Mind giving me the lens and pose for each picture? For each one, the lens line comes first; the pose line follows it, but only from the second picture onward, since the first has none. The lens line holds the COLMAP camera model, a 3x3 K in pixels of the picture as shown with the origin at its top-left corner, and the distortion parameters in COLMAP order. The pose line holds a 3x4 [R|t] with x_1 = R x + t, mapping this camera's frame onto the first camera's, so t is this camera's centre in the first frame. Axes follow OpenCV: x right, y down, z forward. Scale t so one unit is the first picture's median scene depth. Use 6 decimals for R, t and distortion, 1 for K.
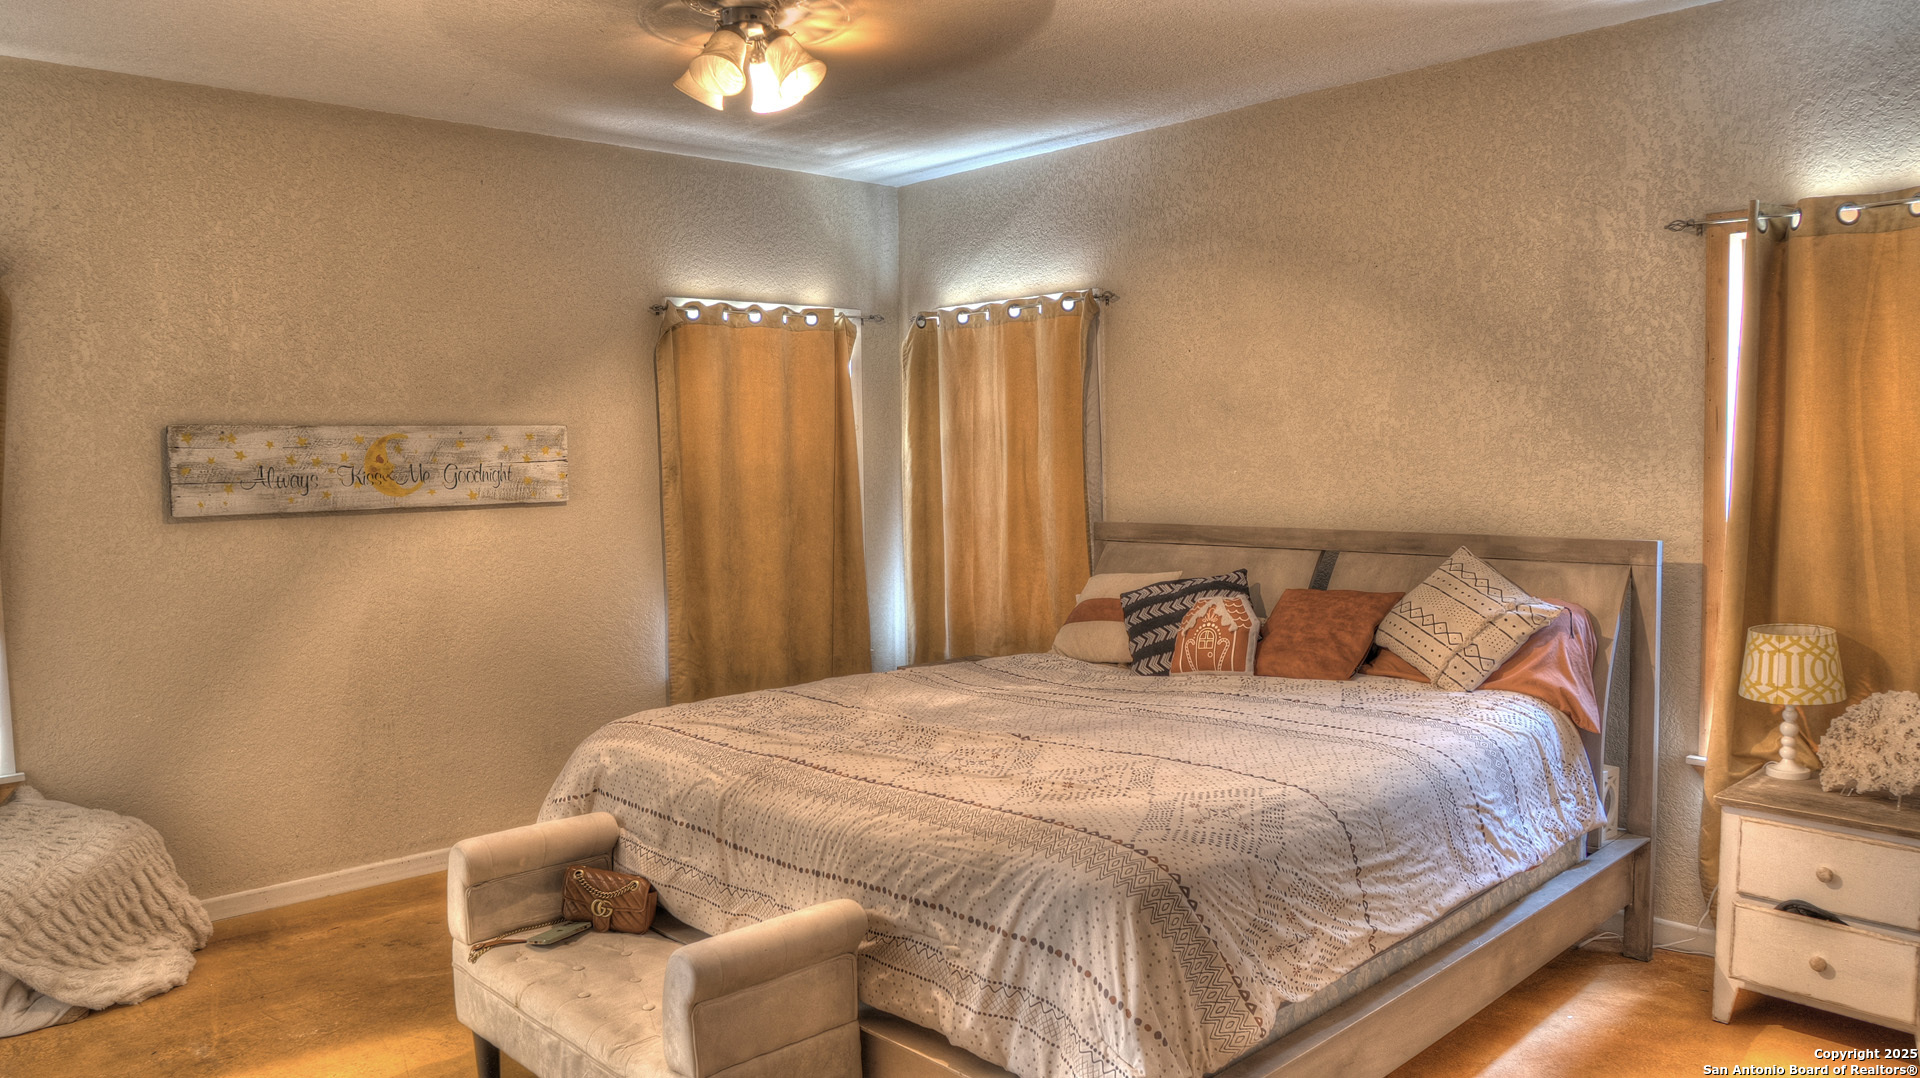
lens RADIAL K [[1341.7, 0, 958.2], [0, 1341.7, 534.7], [0, 0, 1]] dist [-0.109934, 0.072710]
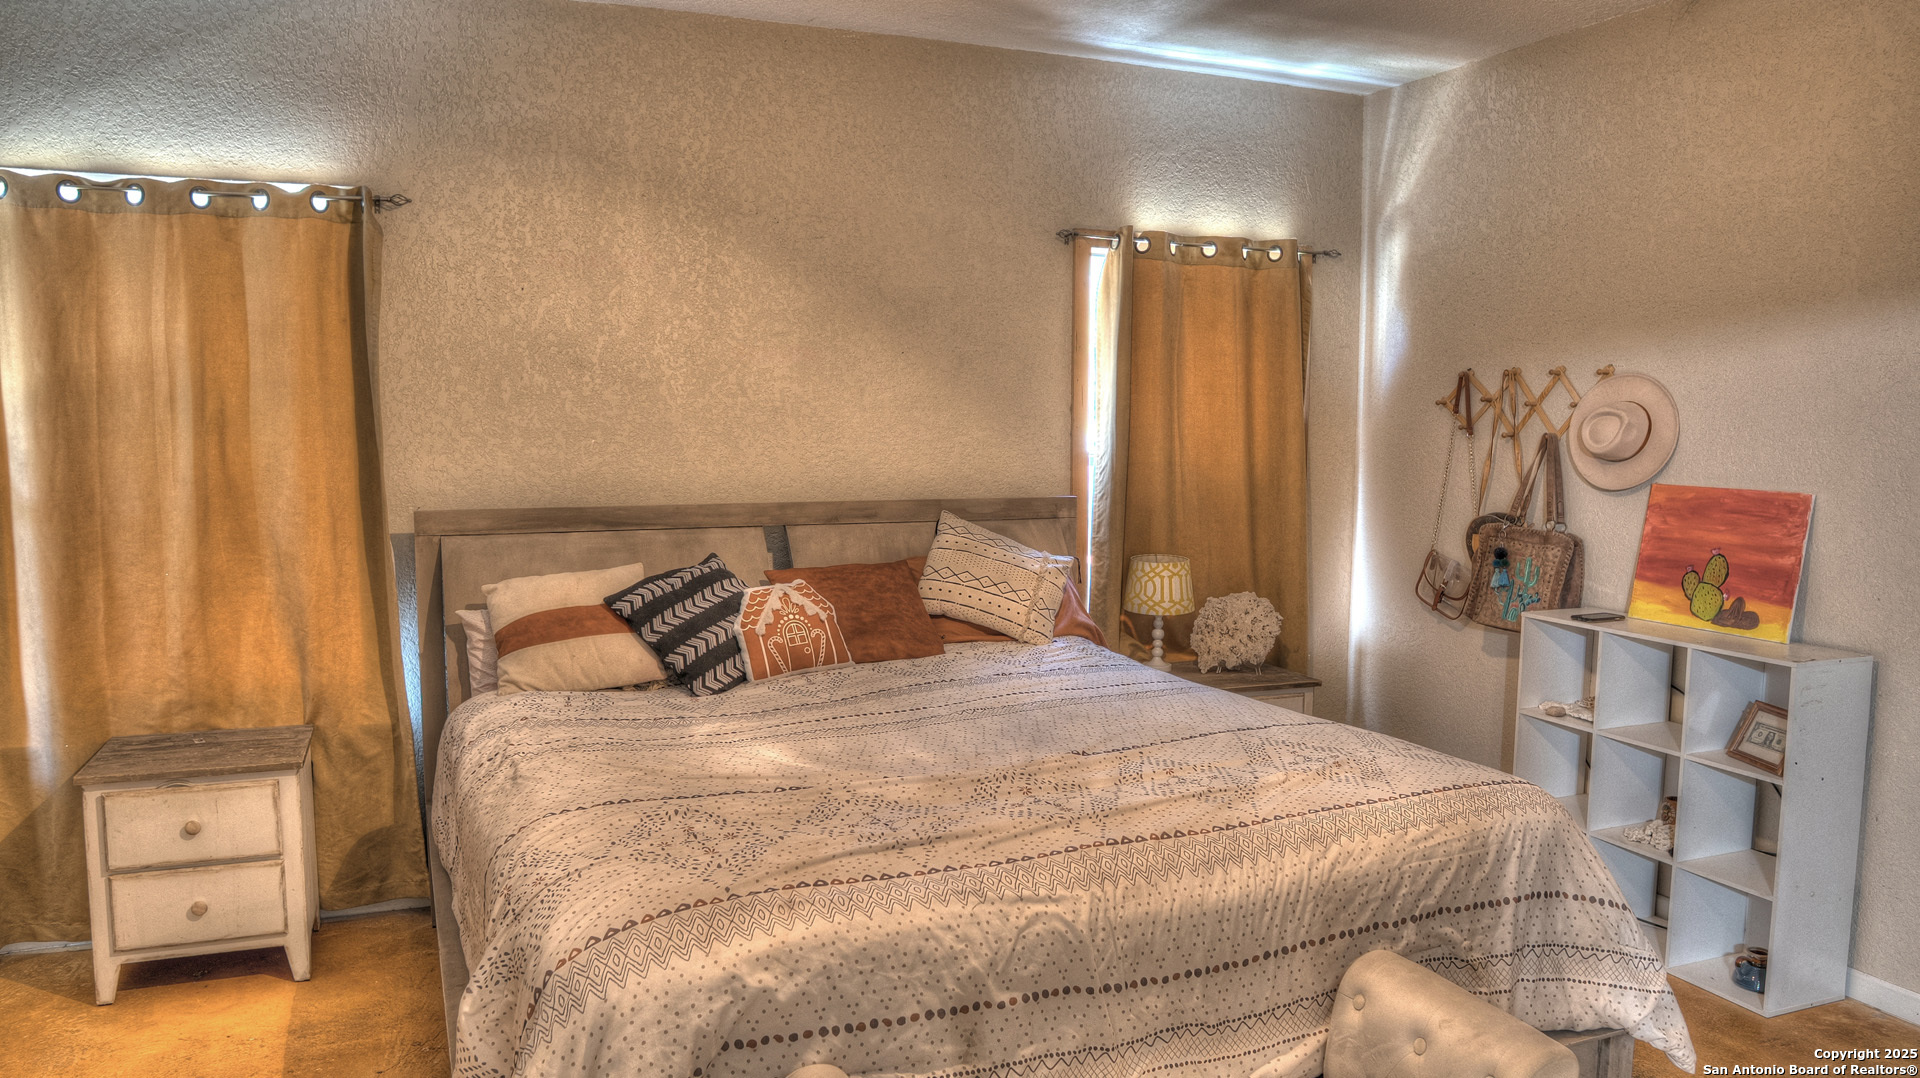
lens RADIAL K [[1341.7, 0, 958.2], [0, 1341.7, 534.7], [0, 0, 1]] dist [-0.109934, 0.072710]
pose [[0.356588, -0.065356, 0.931973, -0.562259], [0.046254, 0.997562, 0.052259, -0.025446], [-0.933116, 0.024472, 0.358741, 0.569621]]
